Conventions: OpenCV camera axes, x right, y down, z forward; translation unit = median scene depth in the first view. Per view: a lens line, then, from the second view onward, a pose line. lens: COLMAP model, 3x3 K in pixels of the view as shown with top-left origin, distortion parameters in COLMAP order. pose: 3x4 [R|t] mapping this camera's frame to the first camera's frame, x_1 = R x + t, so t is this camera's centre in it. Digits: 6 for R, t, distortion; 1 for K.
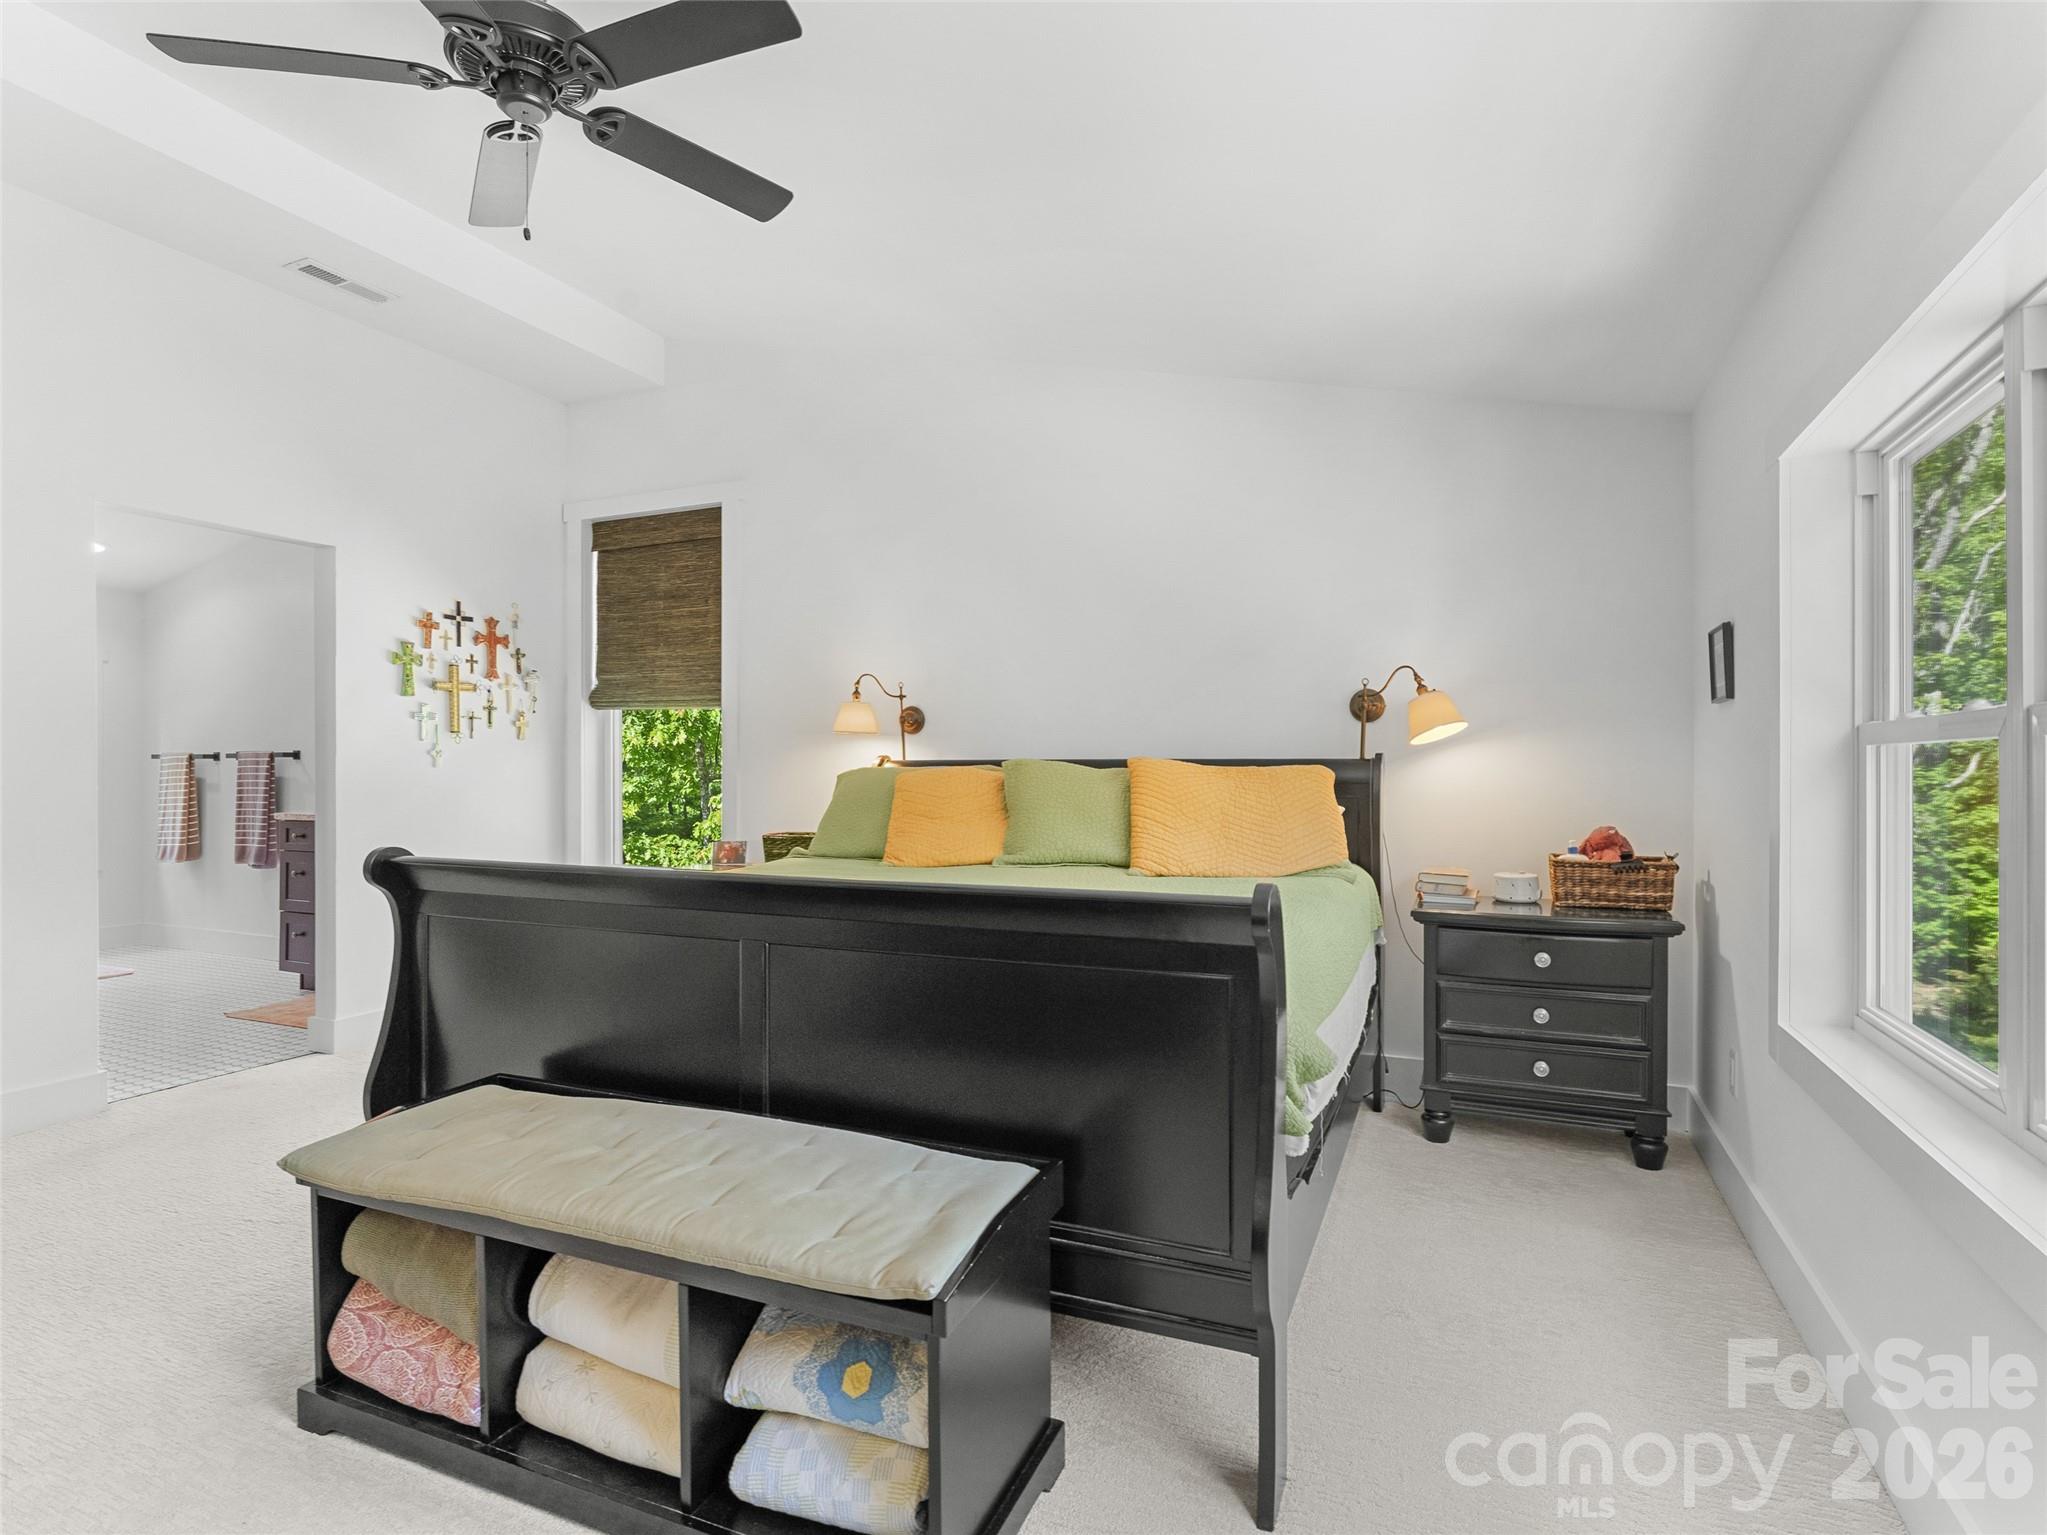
lens RADIAL K [[1071.7, 0, 1016.8], [0, 1071.7, 766.6], [0, 0, 1]] dist [-0.000213, -0.000468]
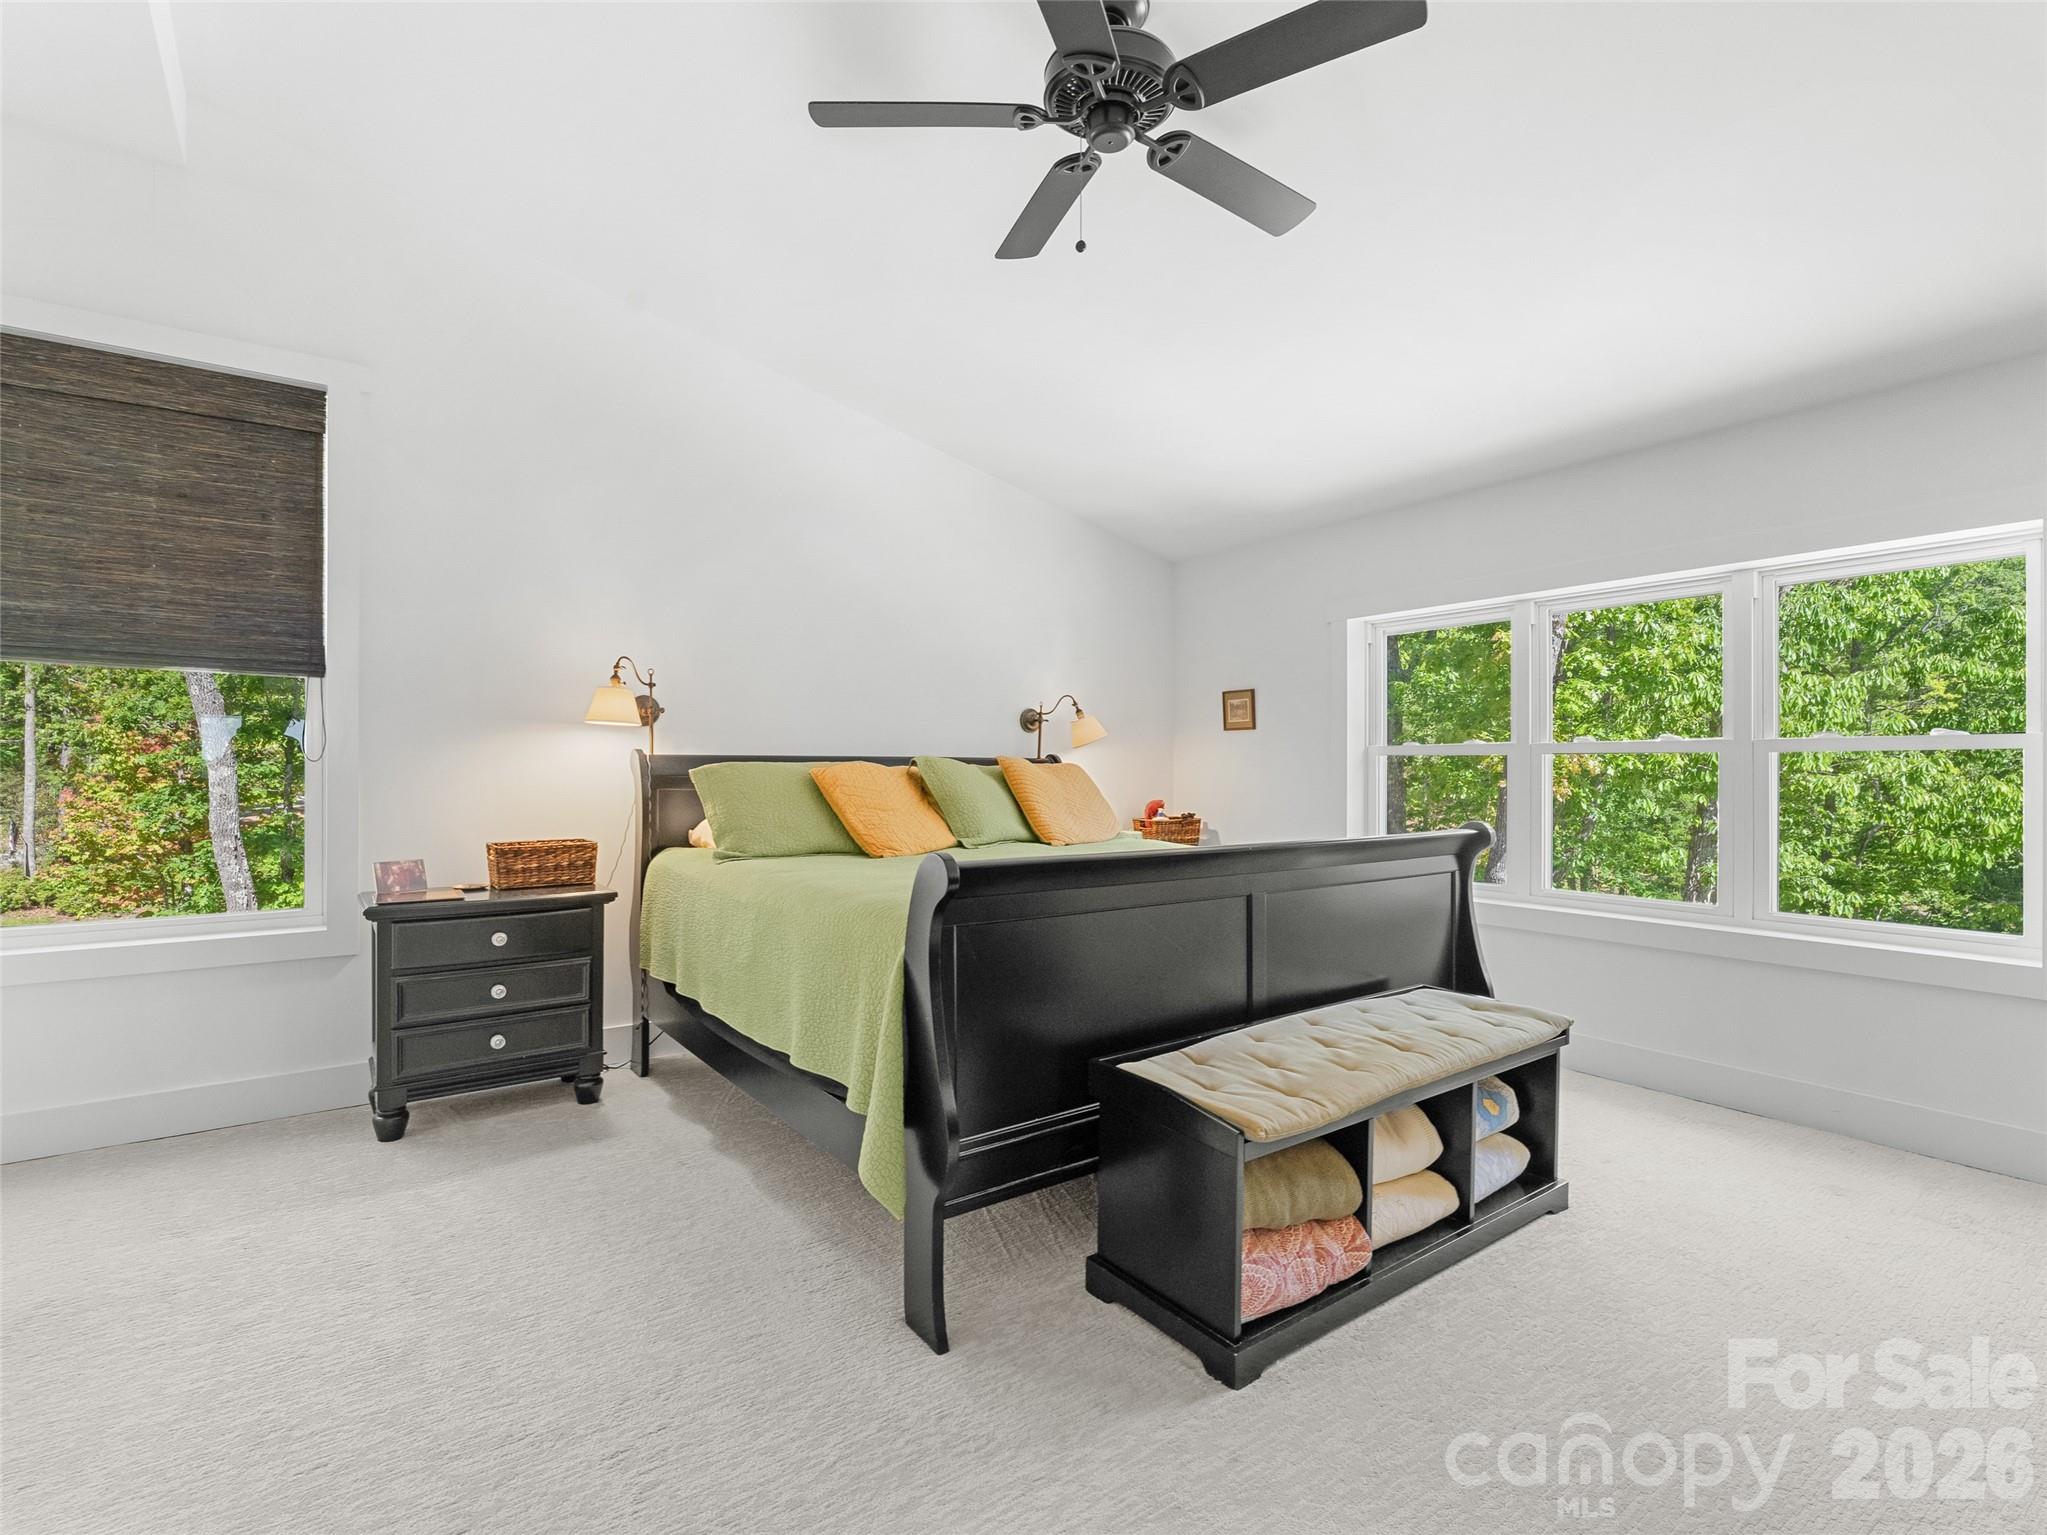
lens RADIAL K [[990.9, 0, 1032.1], [0, 990.9, 775.3], [0, 0, 1]] dist [-0.002701, 0.000076]
pose [[0.492054, -0.006311, 0.870542, -0.594235], [-0.007492, 0.999906, 0.011484, -0.000151], [-0.870533, -0.012172, 0.491960, 0.258078]]
